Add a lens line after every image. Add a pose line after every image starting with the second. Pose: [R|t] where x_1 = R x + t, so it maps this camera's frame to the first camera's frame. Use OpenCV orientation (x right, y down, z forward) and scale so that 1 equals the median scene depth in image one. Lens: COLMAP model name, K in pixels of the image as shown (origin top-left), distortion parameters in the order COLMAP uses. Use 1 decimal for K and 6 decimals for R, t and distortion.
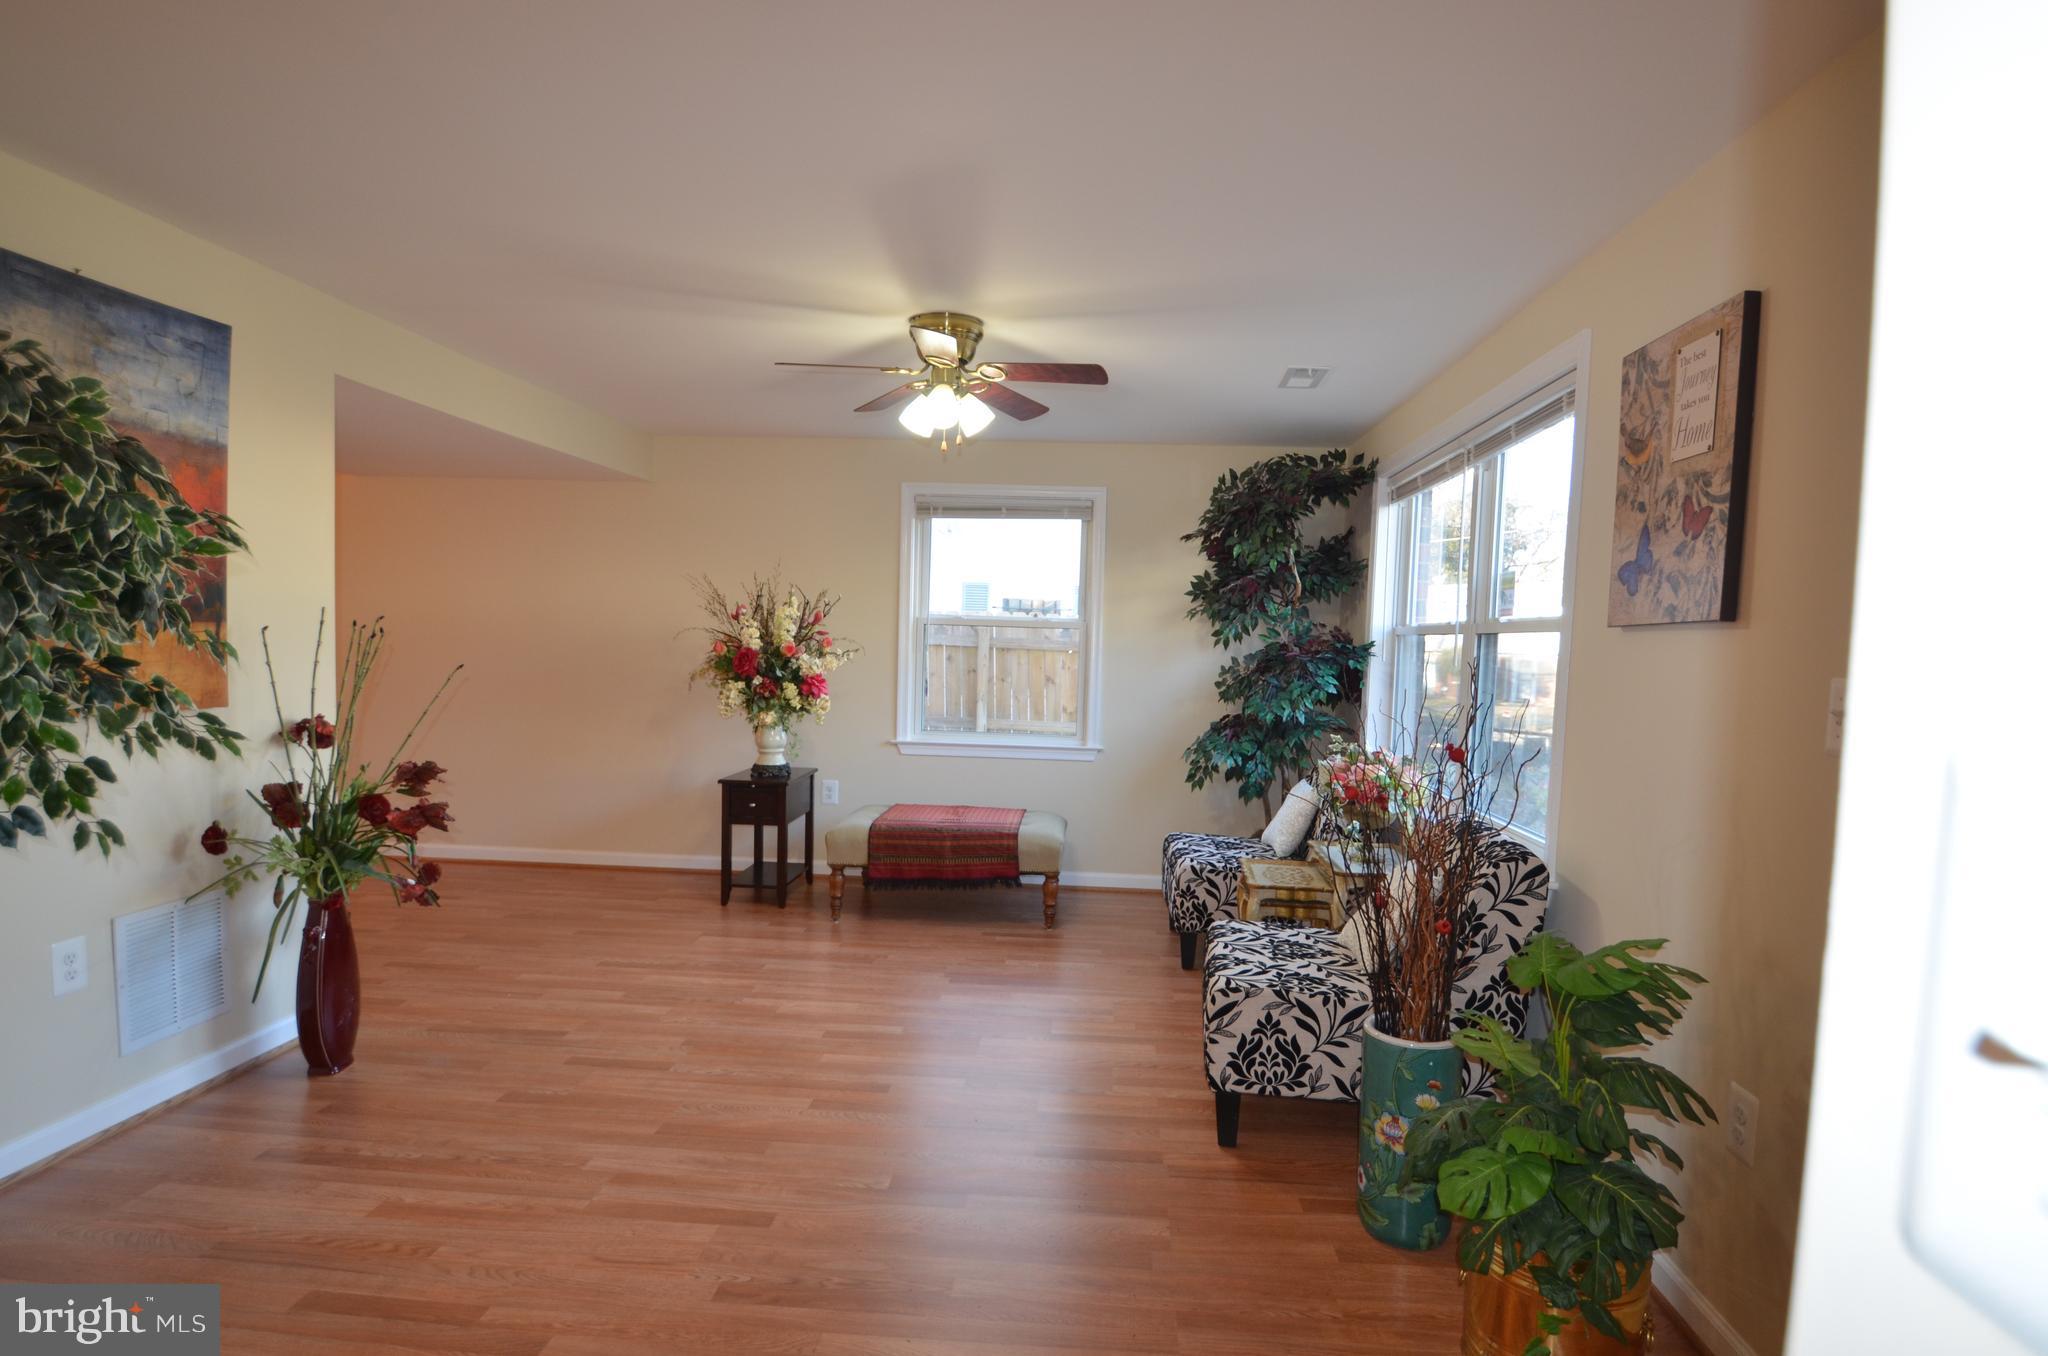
lens RADIAL K [[1088.7, 0, 1065.3], [0, 1088.7, 699.3], [0, 0, 1]] dist [-0.018827, -0.004244]
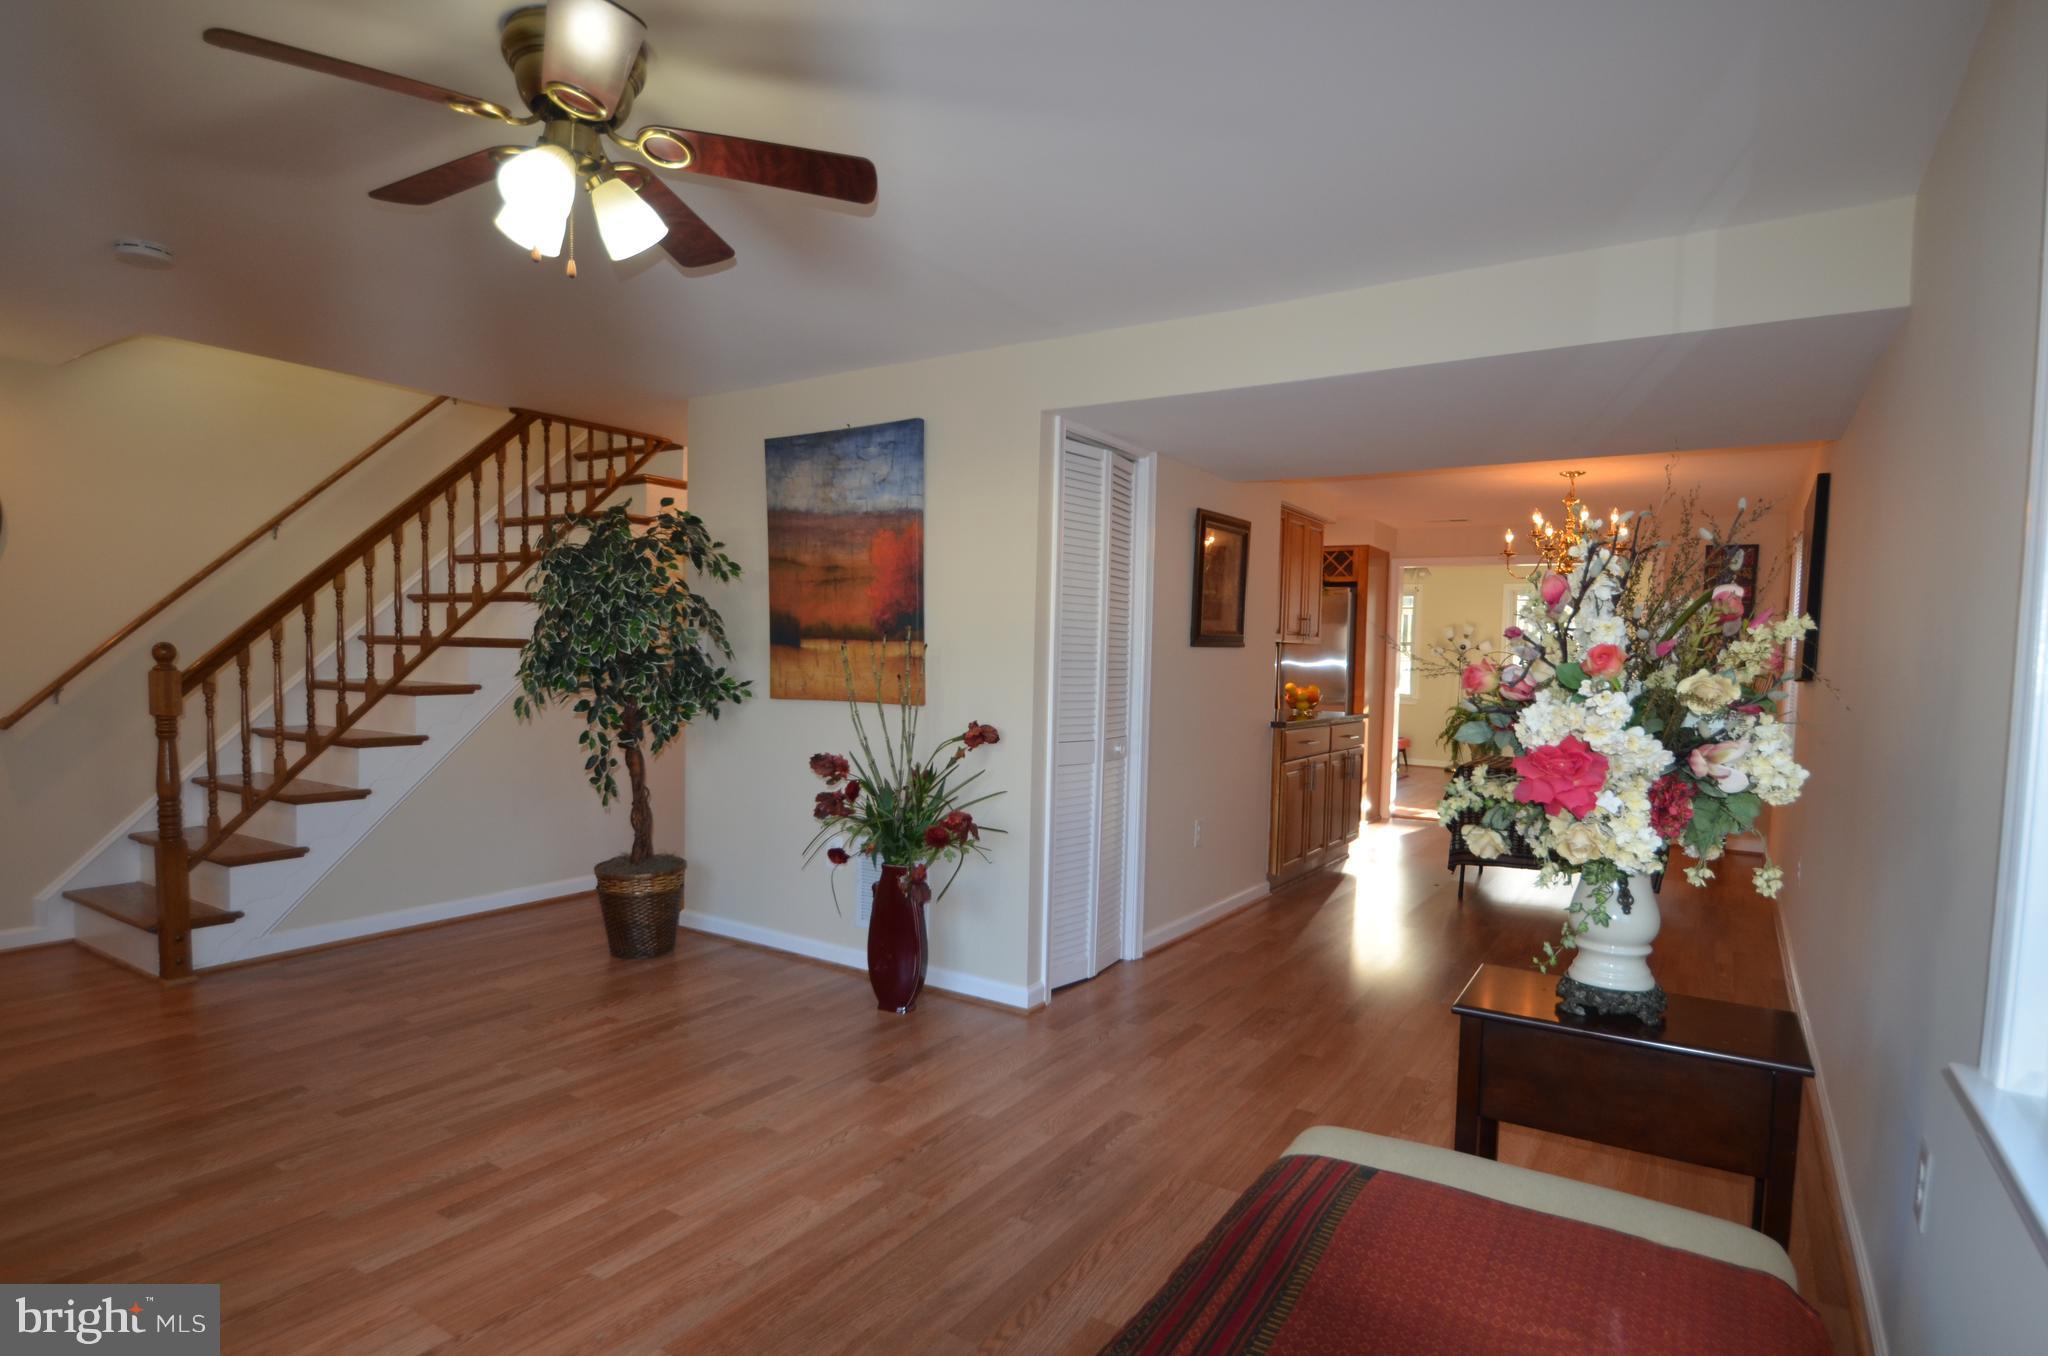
lens RADIAL K [[1075.3, 0, 1010.8], [0, 1075.3, 708.9], [0, 0, 1]] dist [-0.012089, -0.011316]
pose [[-0.515930, -0.002749, -0.856627, 0.280220], [-0.086546, 0.995046, 0.048931, -0.063561], [0.852248, 0.099382, -0.513611, 1.736544]]
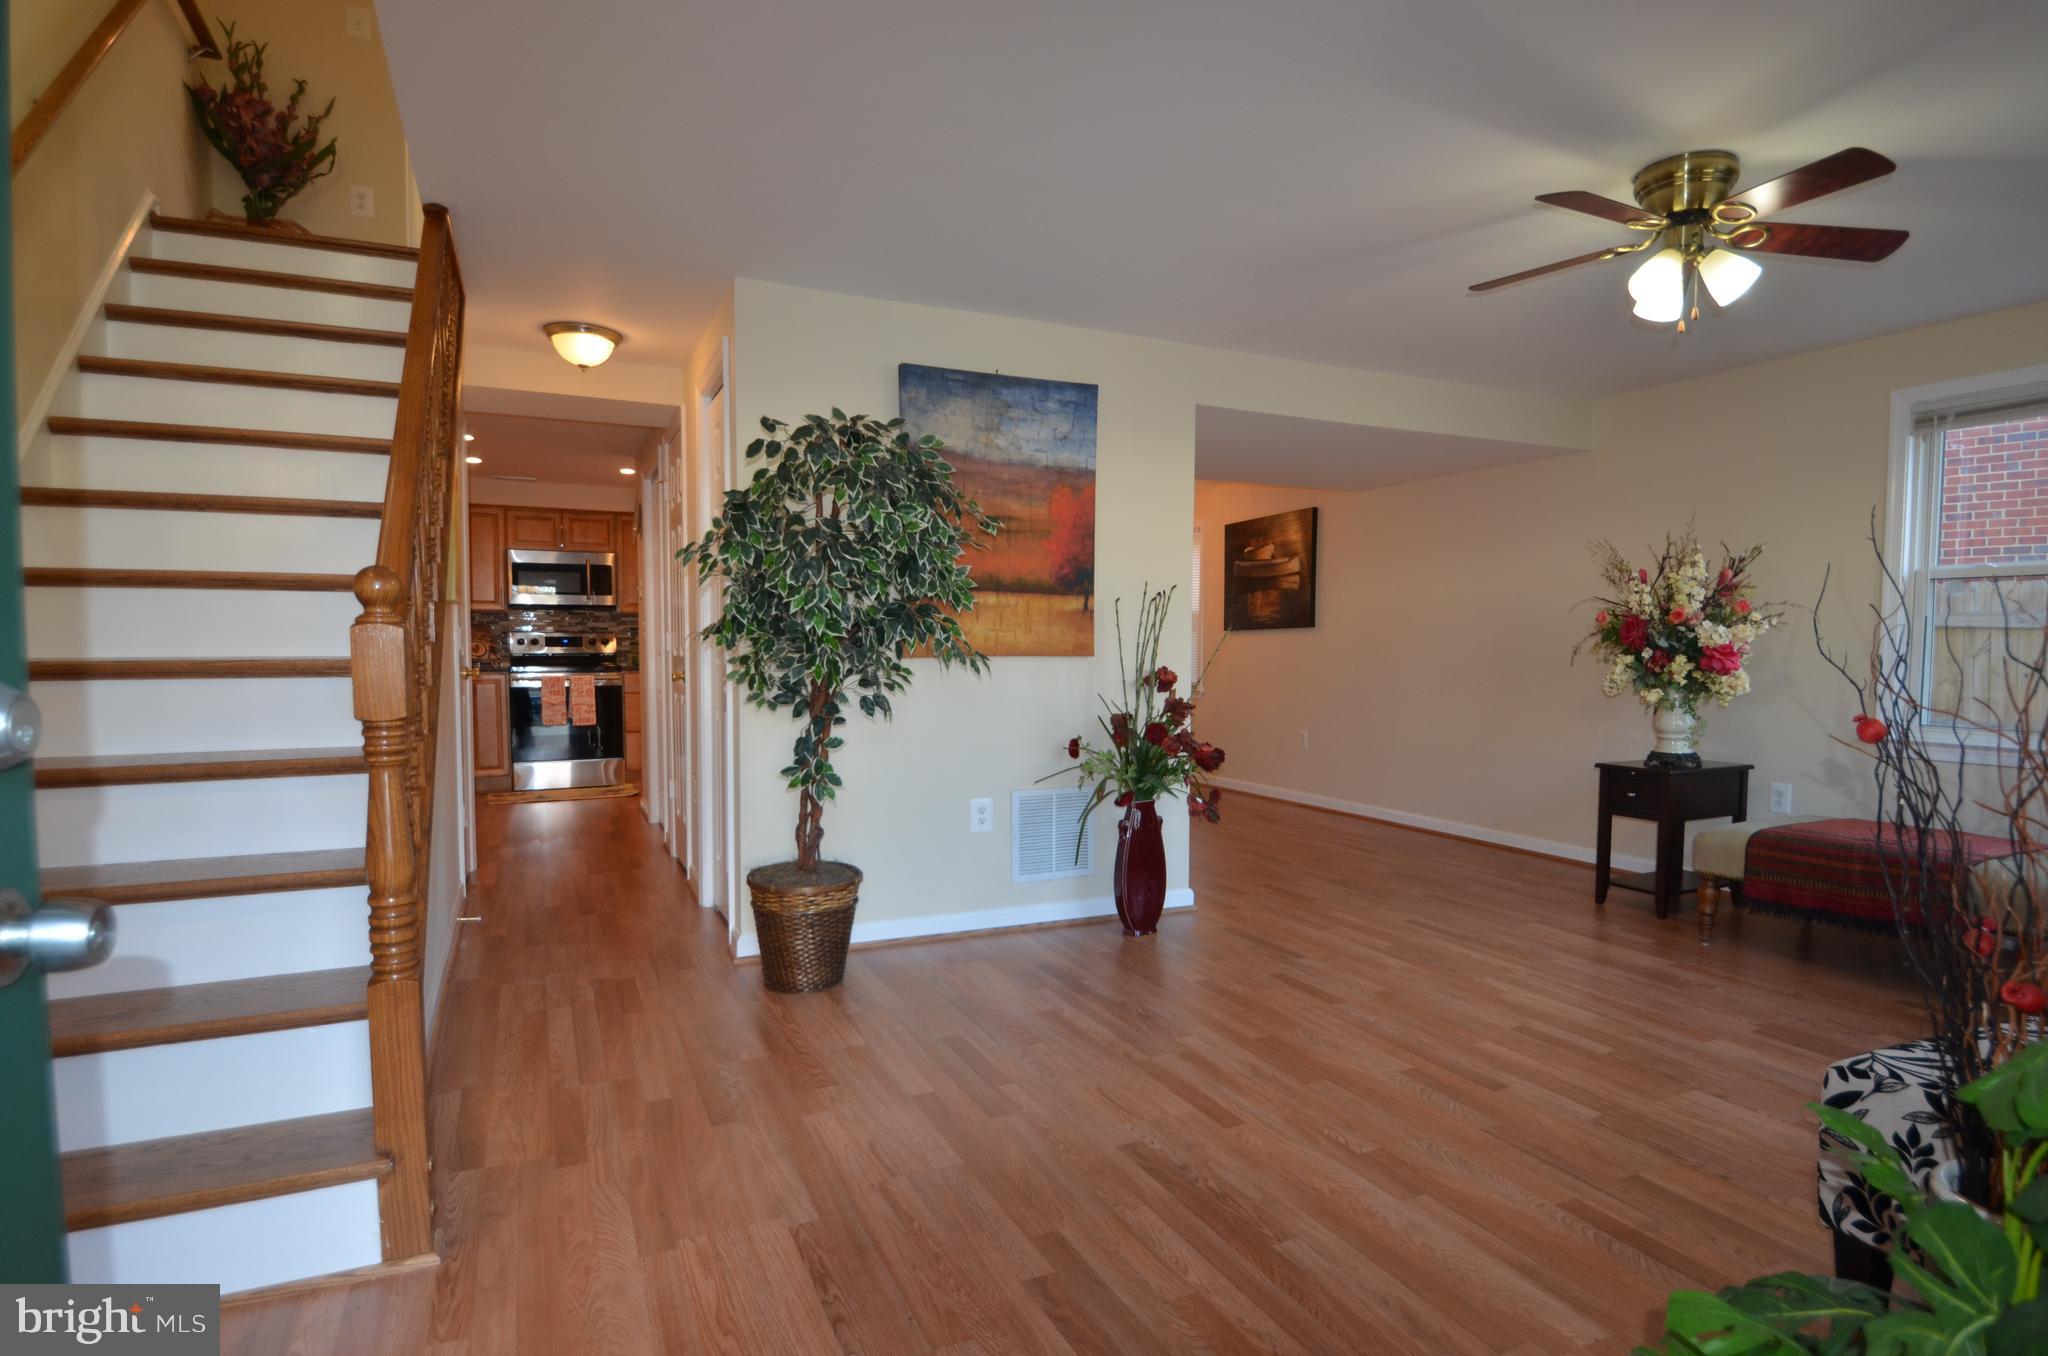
lens RADIAL K [[1088.7, 0, 1039.2], [0, 1088.7, 712.2], [0, 0, 1]] dist [-0.018827, -0.004244]
pose [[0.460072, 0.023618, -0.887567, 0.439838], [-0.038647, 0.999231, 0.006557, 0.070972], [0.887040, 0.031285, 0.460631, 0.277840]]
